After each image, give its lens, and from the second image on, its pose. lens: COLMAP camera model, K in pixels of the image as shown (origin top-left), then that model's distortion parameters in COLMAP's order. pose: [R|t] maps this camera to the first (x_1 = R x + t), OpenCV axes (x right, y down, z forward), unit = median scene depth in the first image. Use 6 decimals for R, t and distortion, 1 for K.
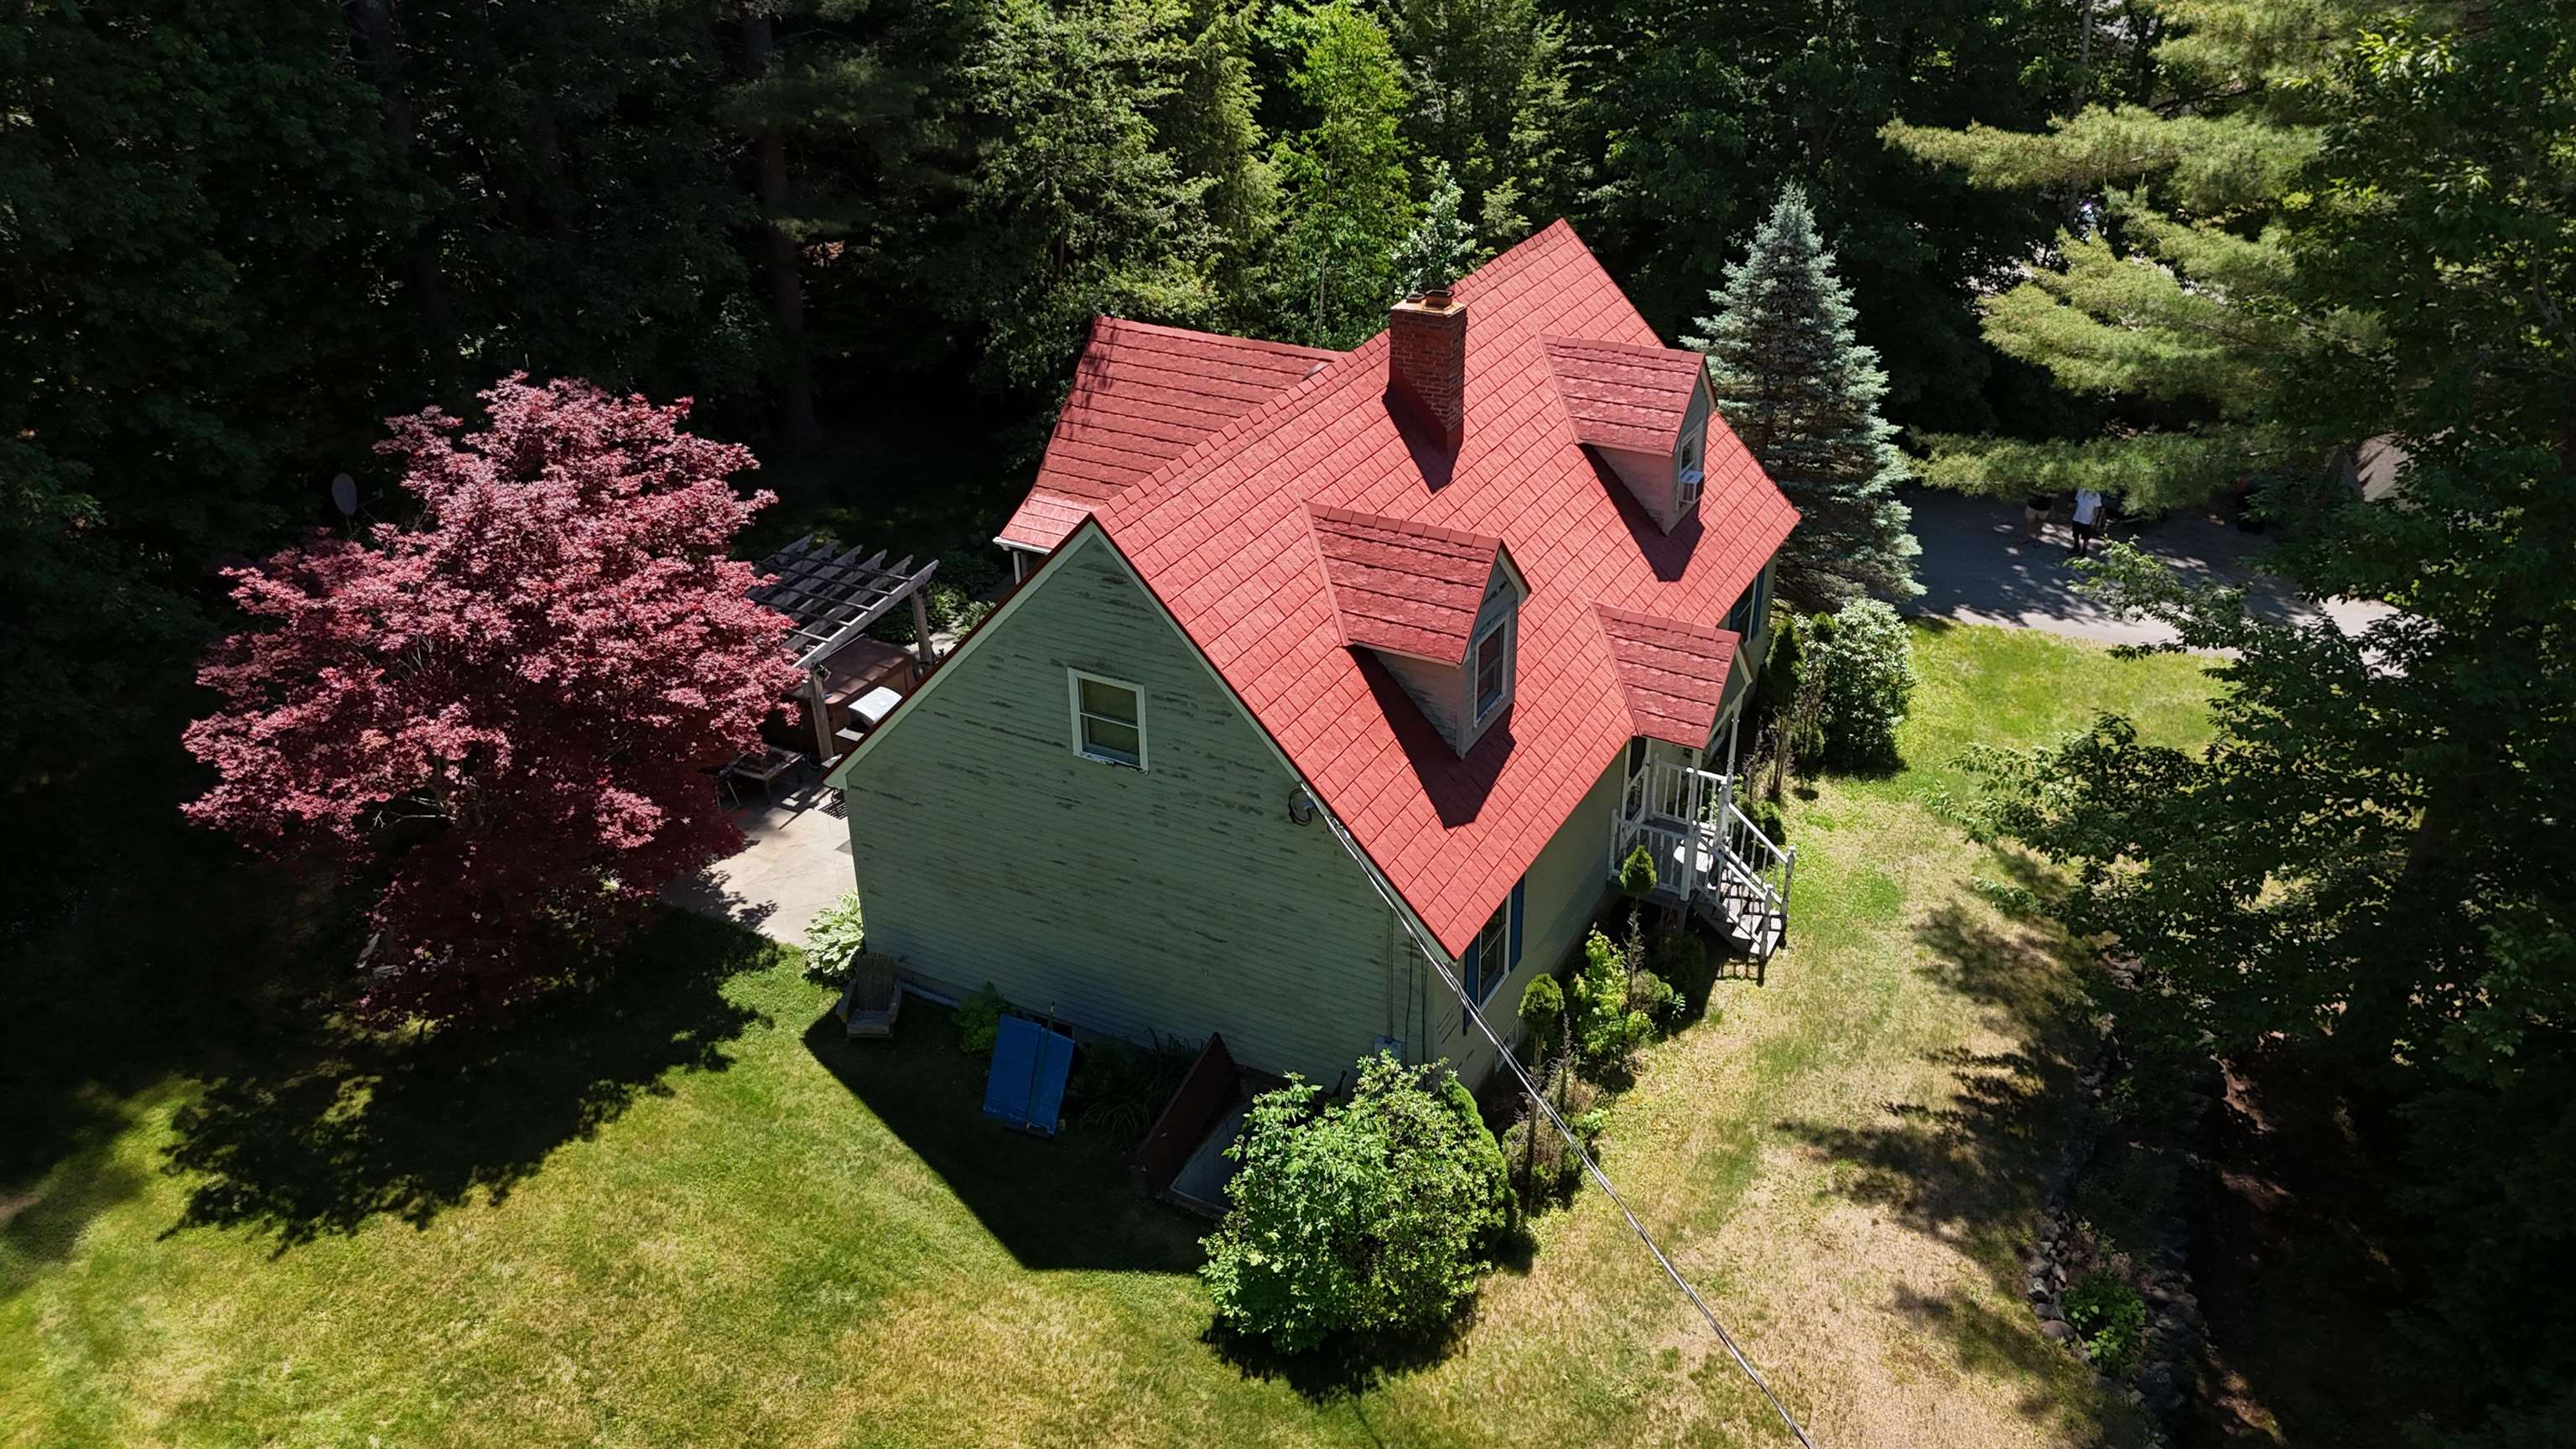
lens RADIAL K [[1942.3, 0, 1288.0], [0, 1942.3, 724.5], [0, 0, 1]] dist [0.047363, 0.001290]
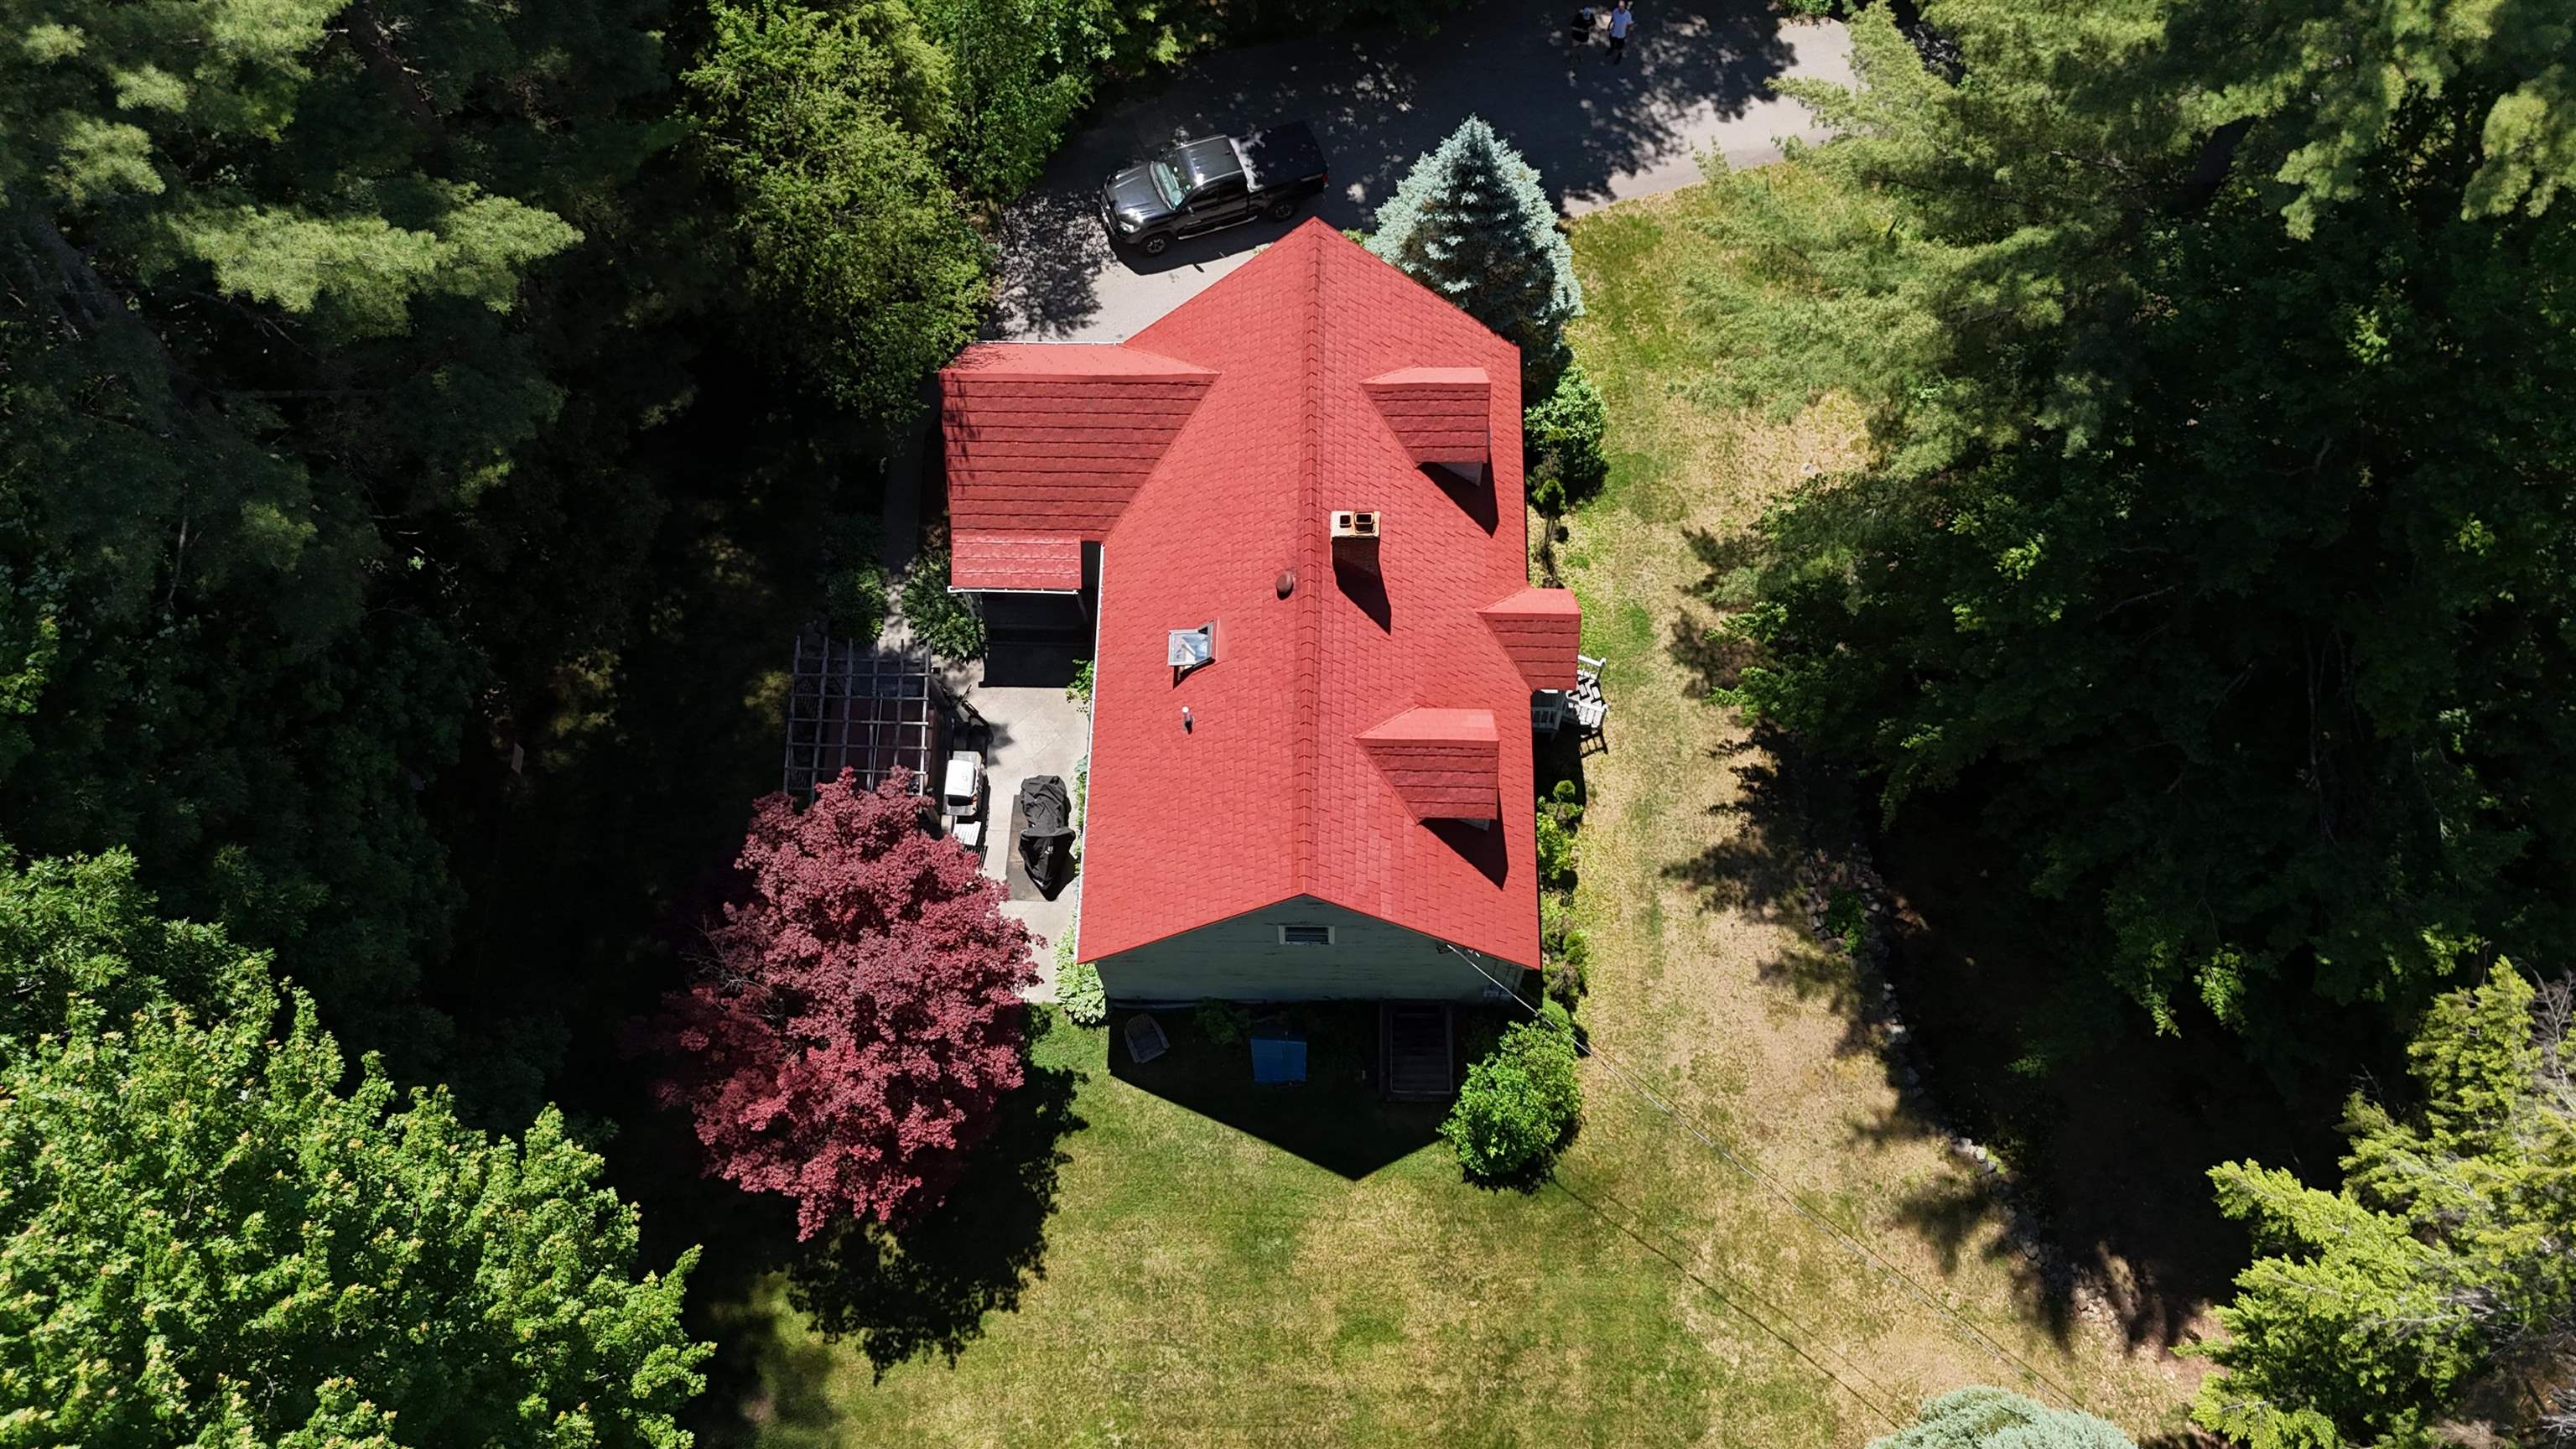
lens RADIAL K [[1942.3, 0, 1288.0], [0, 1942.3, 724.5], [0, 0, 1]] dist [0.047363, 0.001290]
pose [[0.890049, -0.421492, 0.173656, -0.298144], [0.223365, 0.735301, 0.639875, -1.108782], [-0.397392, -0.530732, 0.748601, -0.092241]]
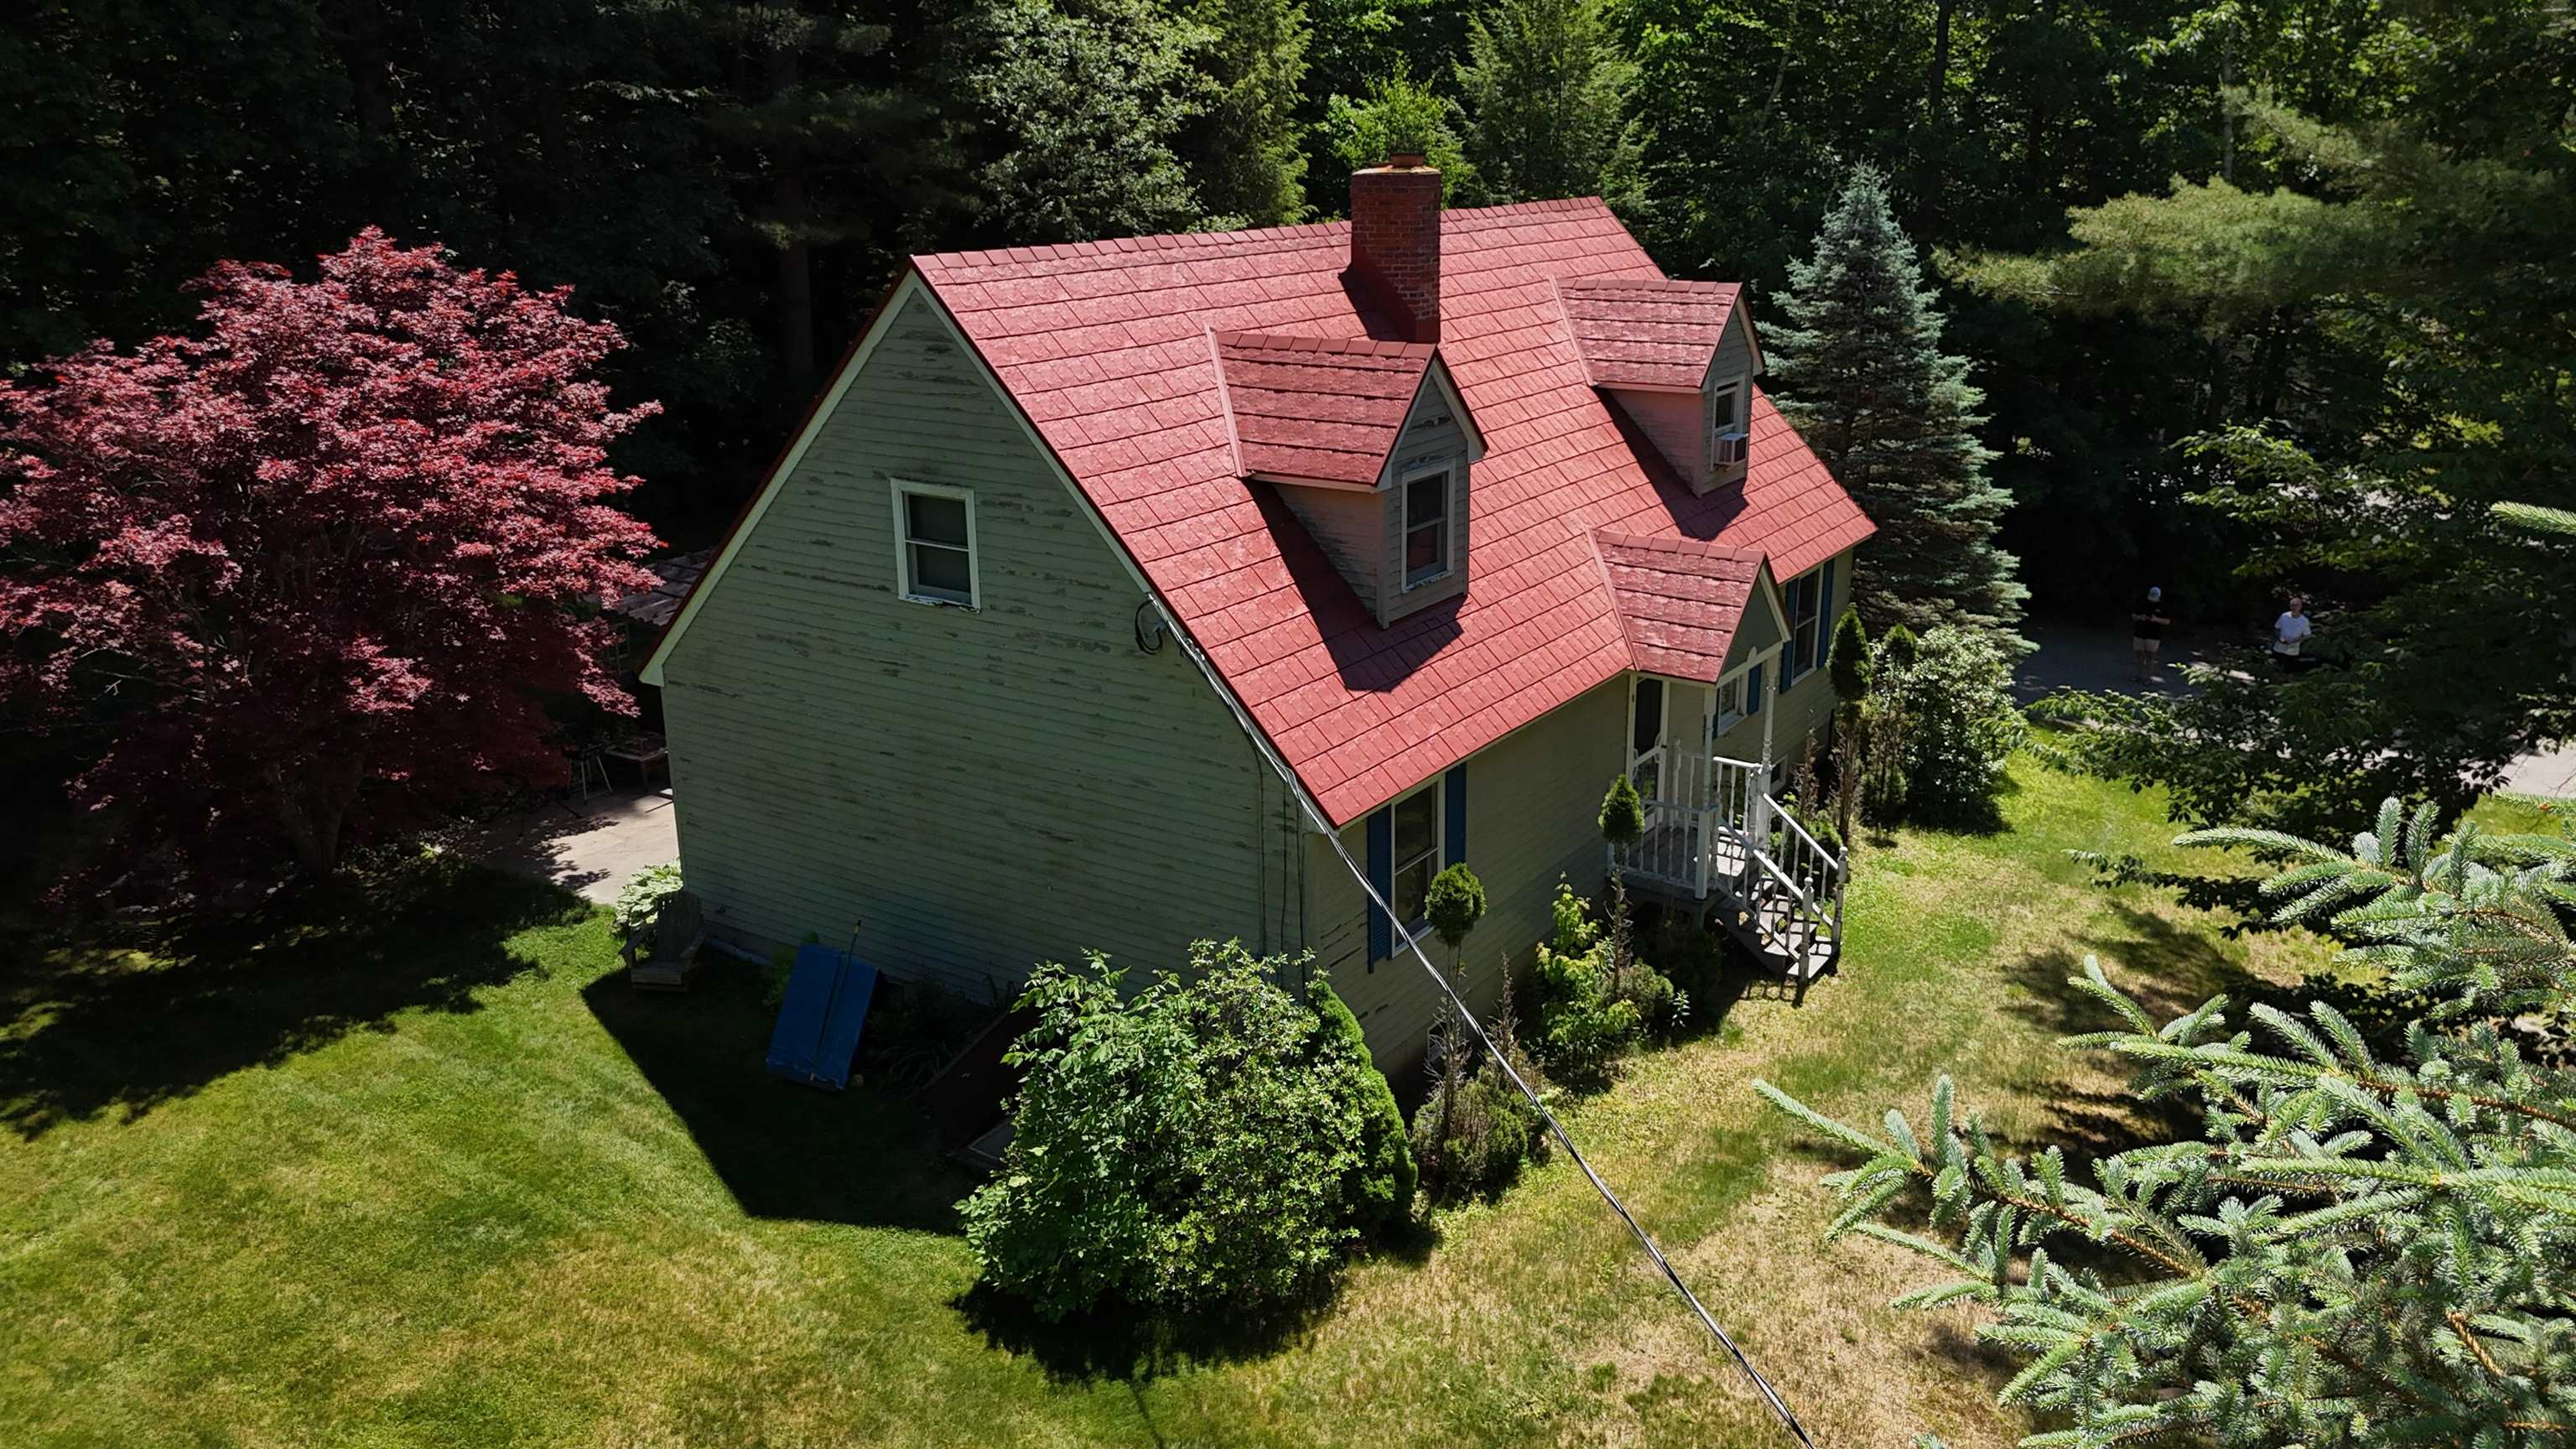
lens RADIAL K [[1941.3, 0, 1288.0], [0, 1941.3, 724.5], [0, 0, 1]] dist [0.032532, 0.003282]
pose [[0.994875, 0.033297, -0.095472, 0.127105], [-0.051085, 0.980373, -0.190416, 0.208738], [0.087258, 0.194318, 0.977050, 0.229975]]
